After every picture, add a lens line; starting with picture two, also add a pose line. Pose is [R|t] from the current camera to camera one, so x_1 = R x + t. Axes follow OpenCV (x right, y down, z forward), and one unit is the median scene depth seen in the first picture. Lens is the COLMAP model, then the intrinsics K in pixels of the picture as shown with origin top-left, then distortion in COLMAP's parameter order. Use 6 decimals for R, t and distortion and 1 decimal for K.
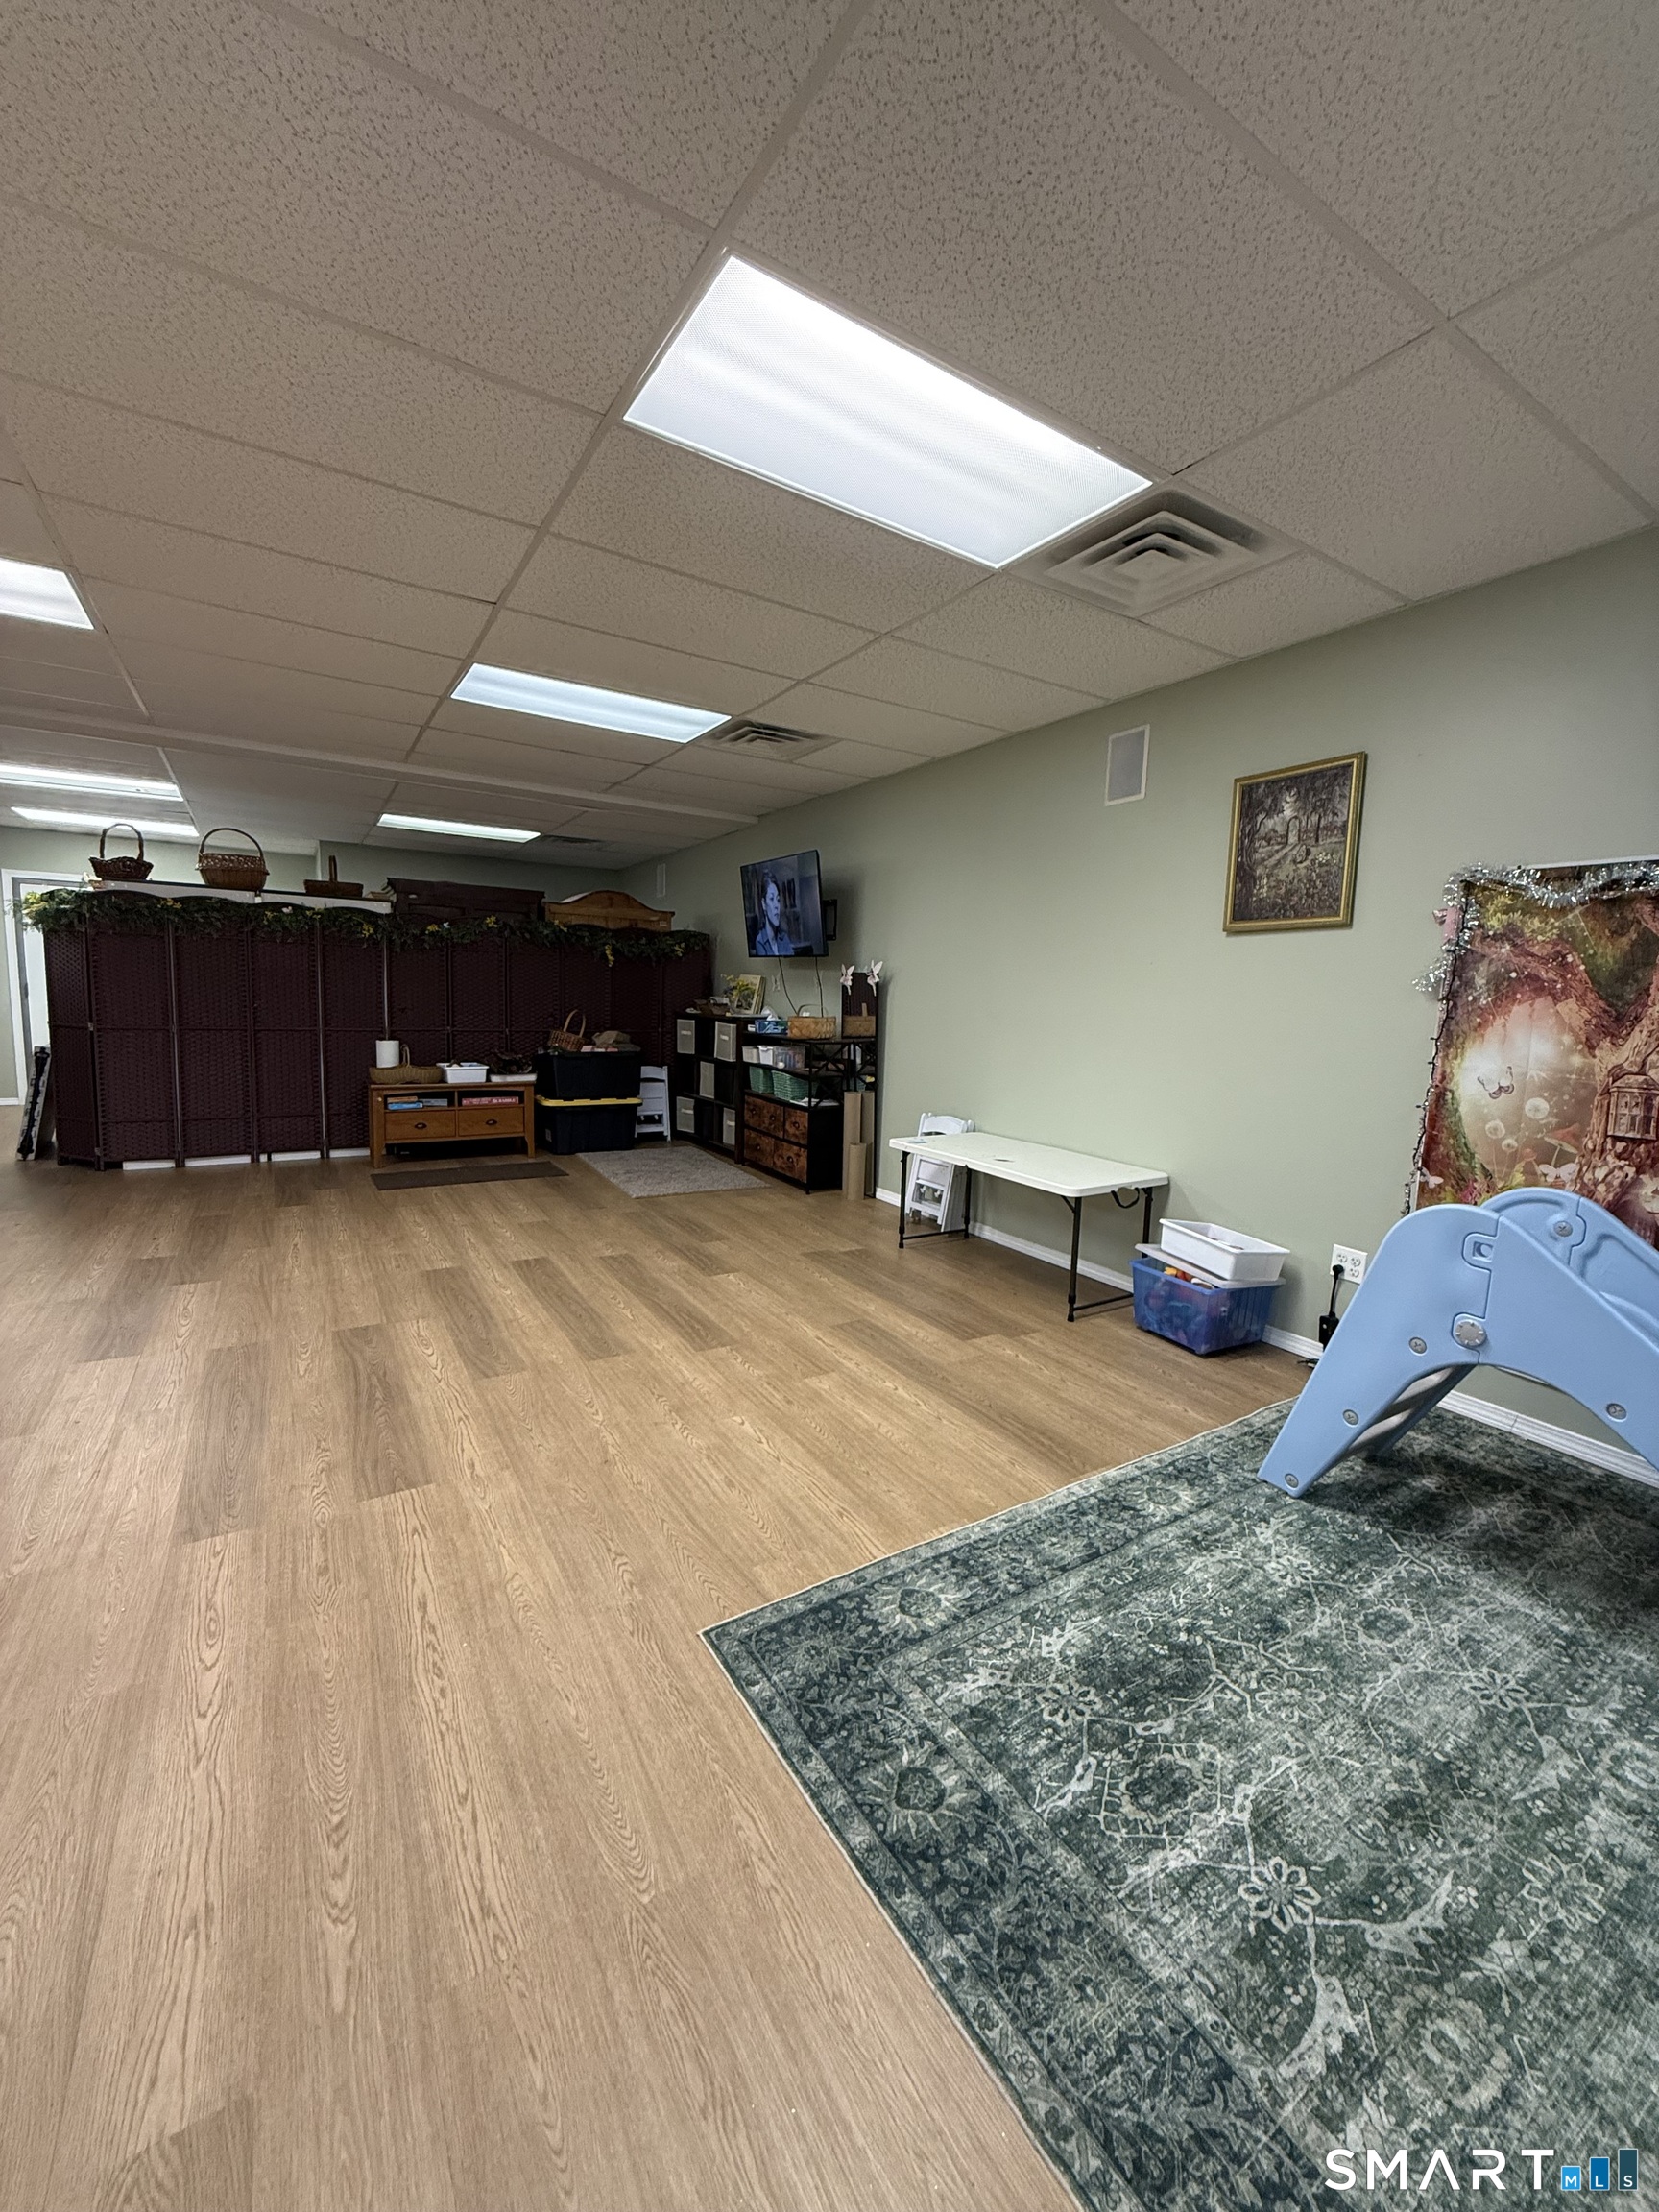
lens RADIAL K [[879.1, 0, 830.5], [0, 879.1, 1101.6], [0, 0, 1]] dist [-0.001478, 0.000001]
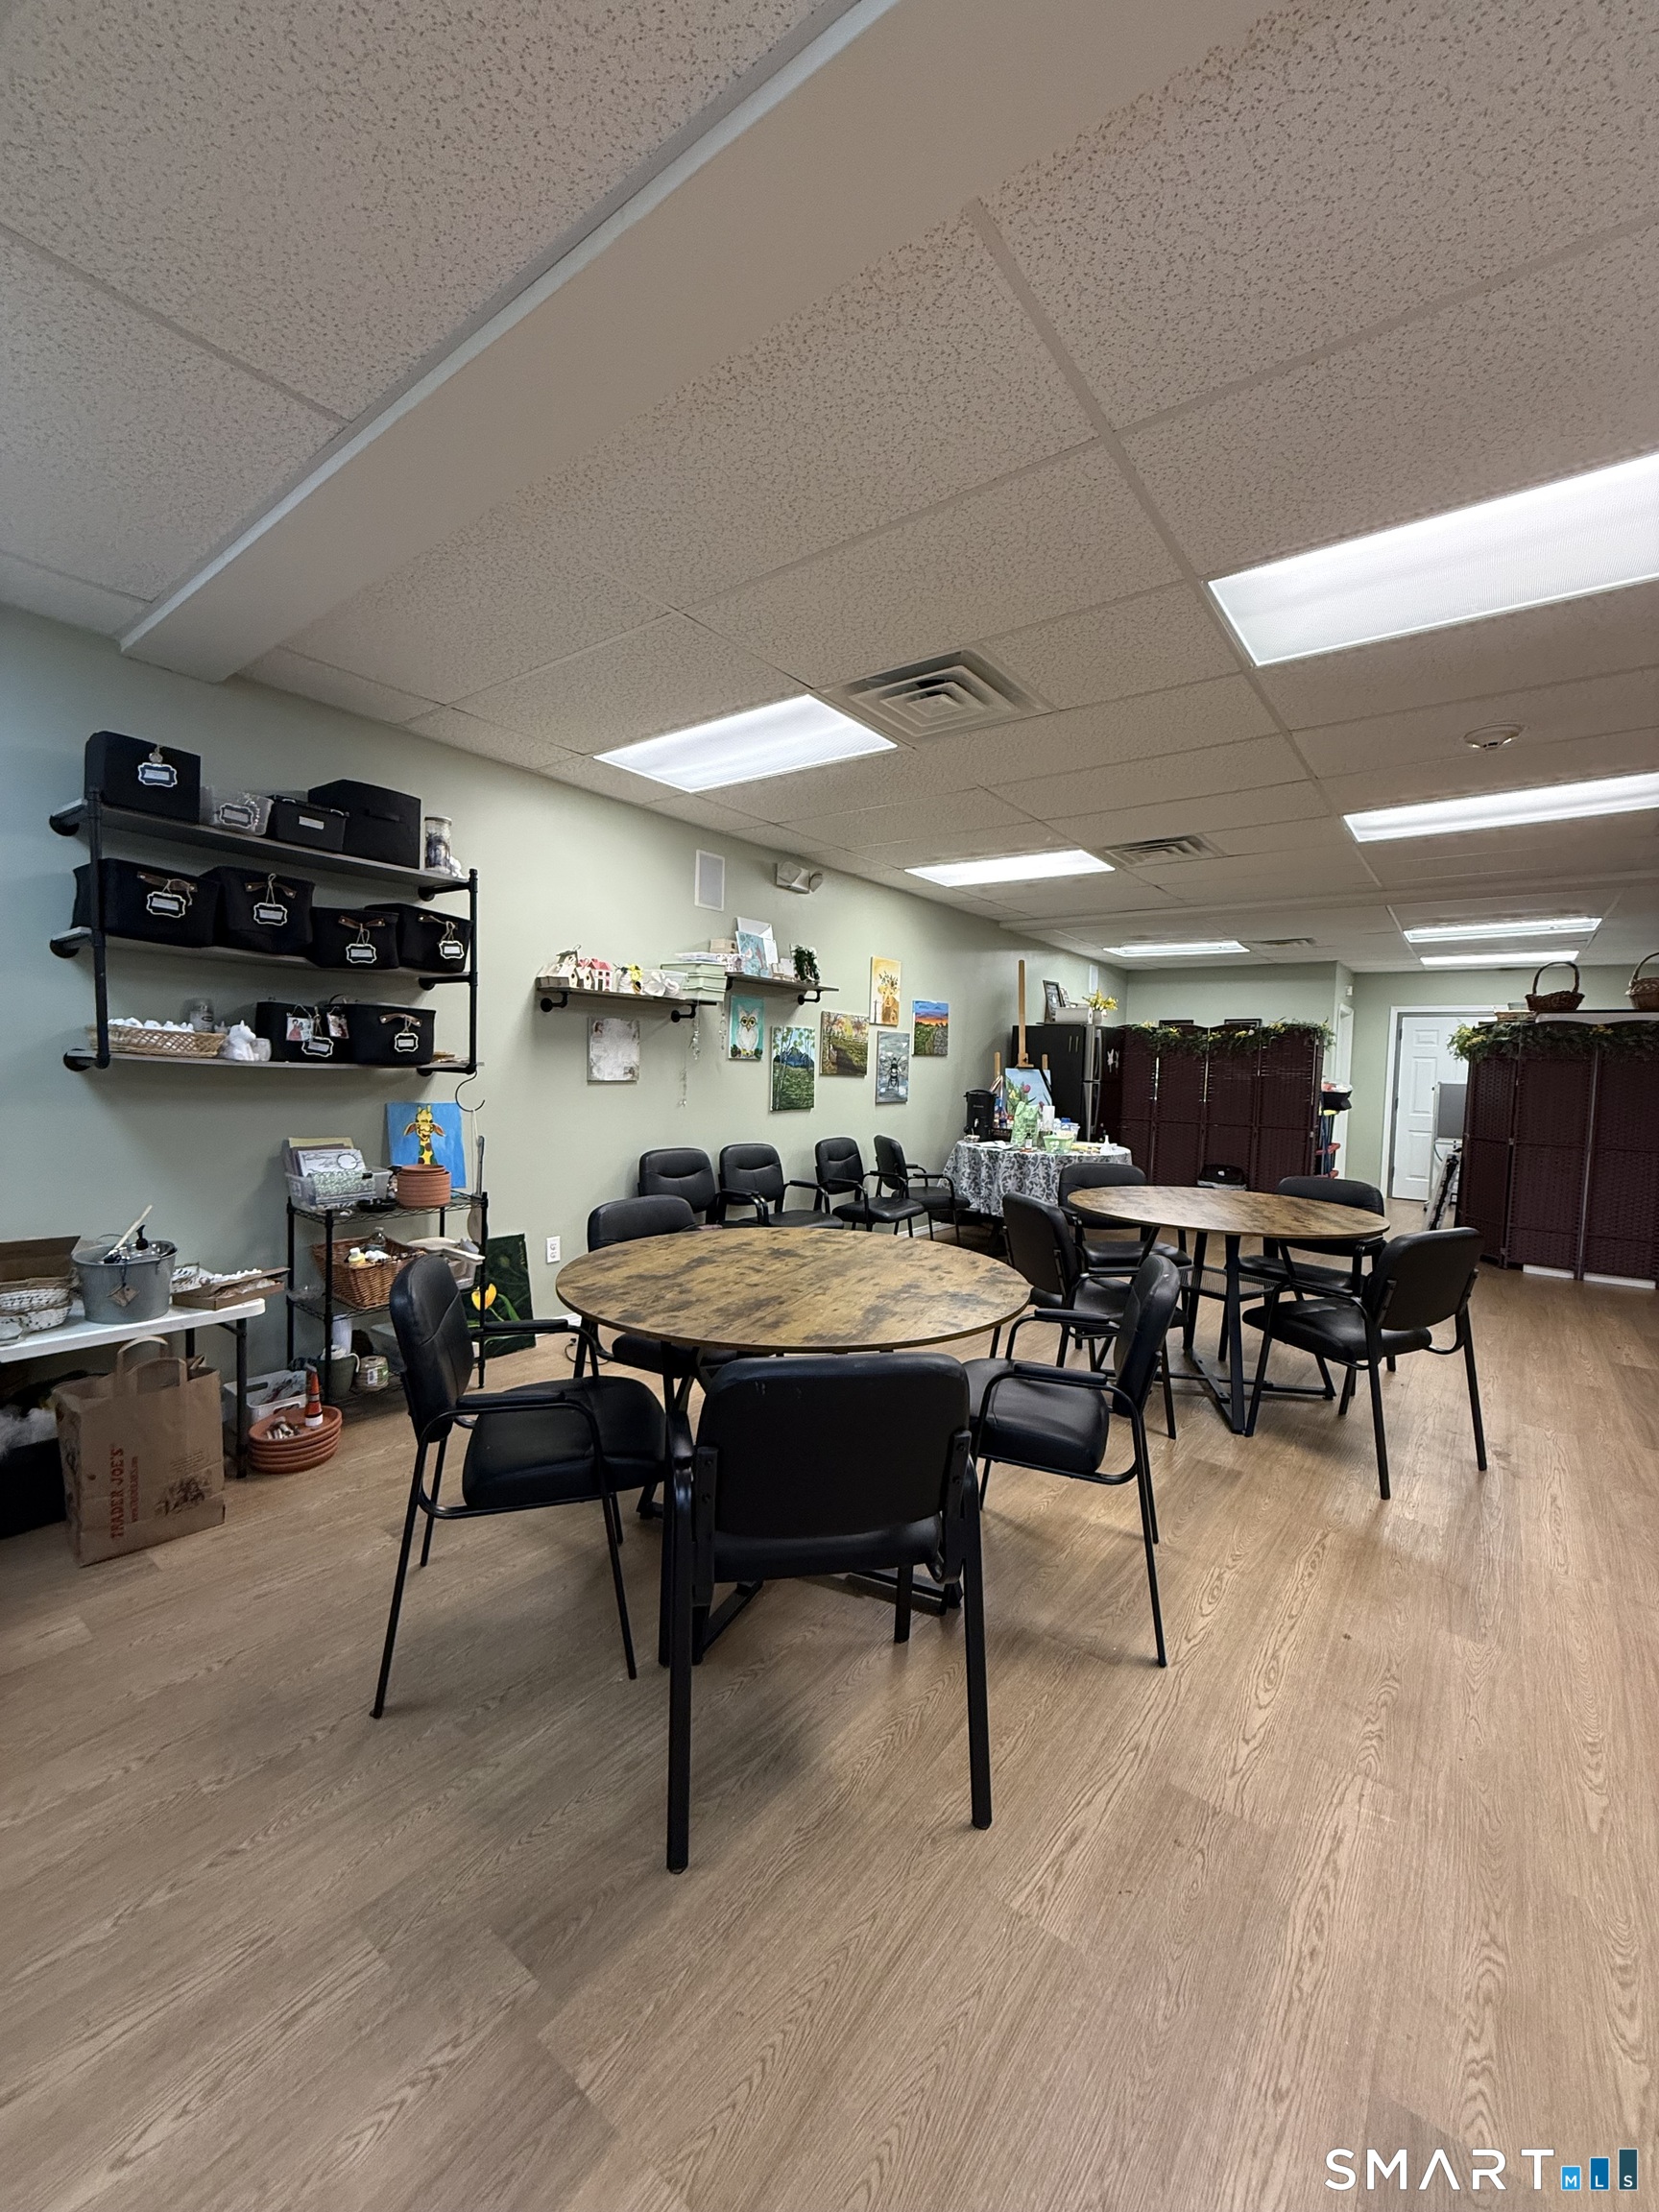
lens RADIAL K [[879.1, 0, 830.5], [0, 879.1, 1101.6], [0, 0, 1]] dist [-0.001478, 0.000001]
pose [[0.356355, 0.017052, -0.934195, -0.149986], [-0.129484, 0.991087, -0.031302, 0.021992], [0.925335, 0.132118, 0.355387, -0.364650]]
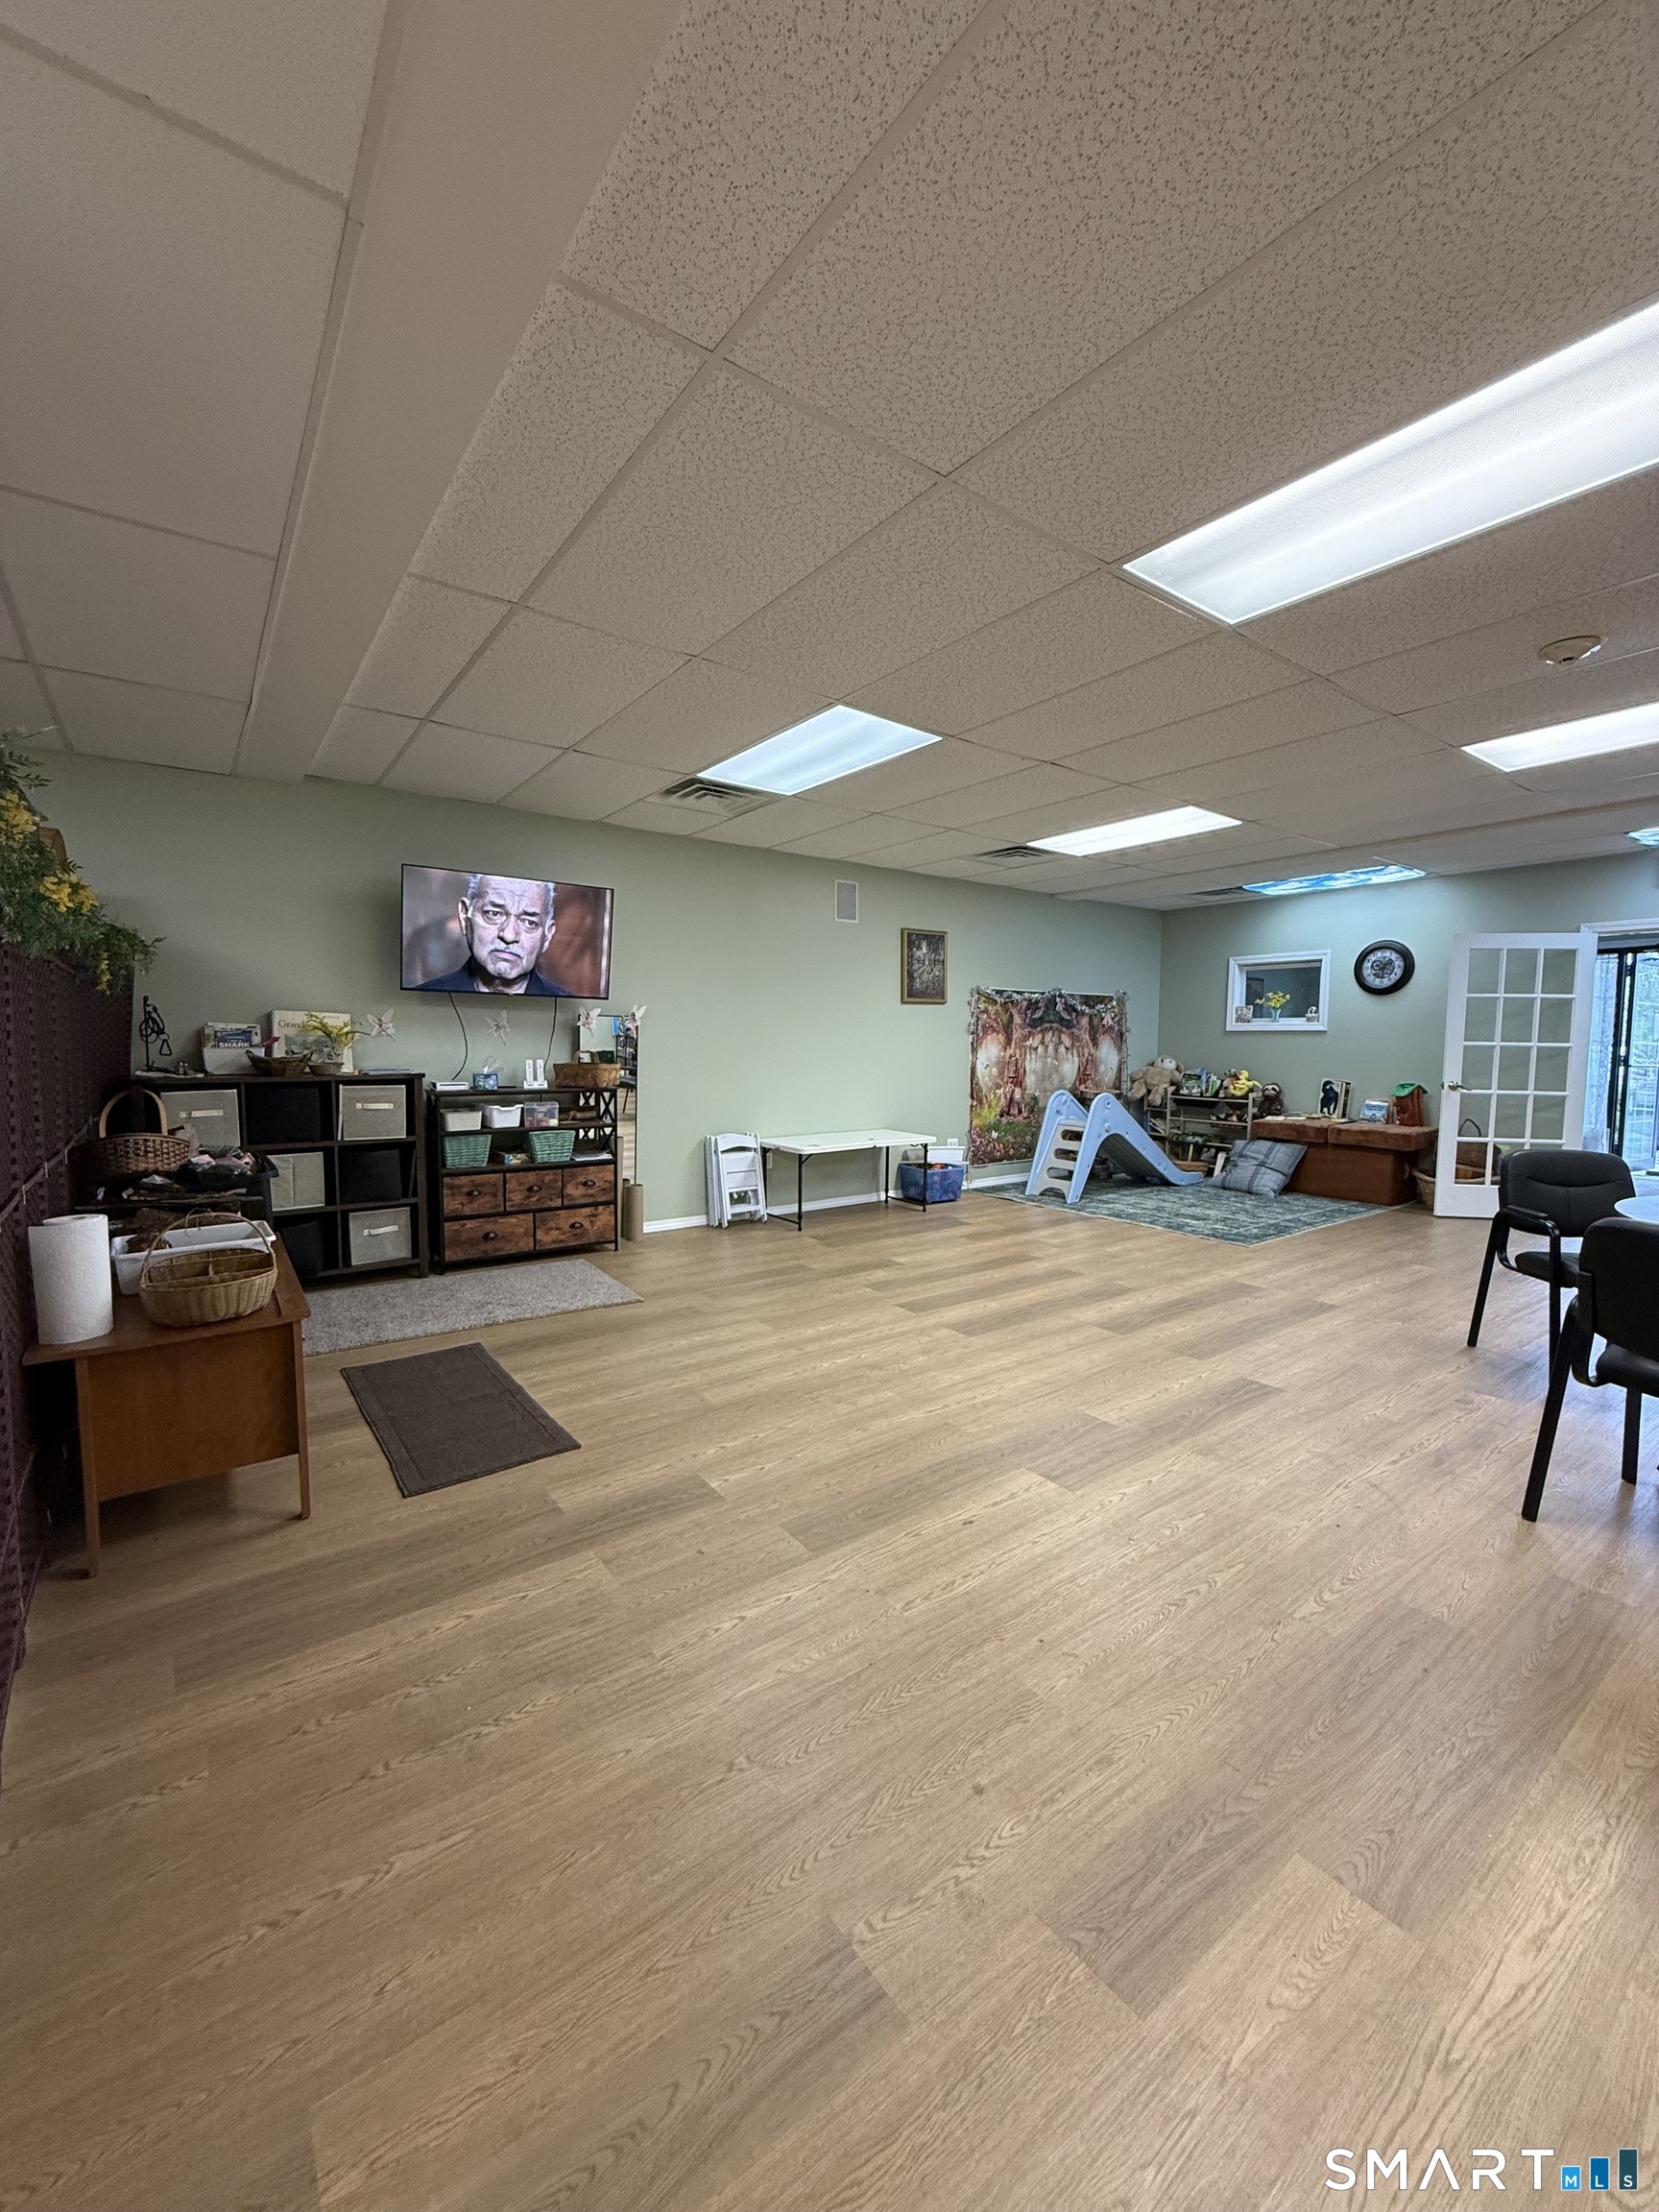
lens RADIAL K [[879.1, 0, 830.5], [0, 879.1, 1101.6], [0, 0, 1]] dist [-0.001478, 0.000001]
pose [[-0.077900, -0.106597, 0.991246, -1.570769], [0.112098, 0.987026, 0.114952, -0.220384], [-0.990639, 0.120071, -0.064940, 1.332488]]
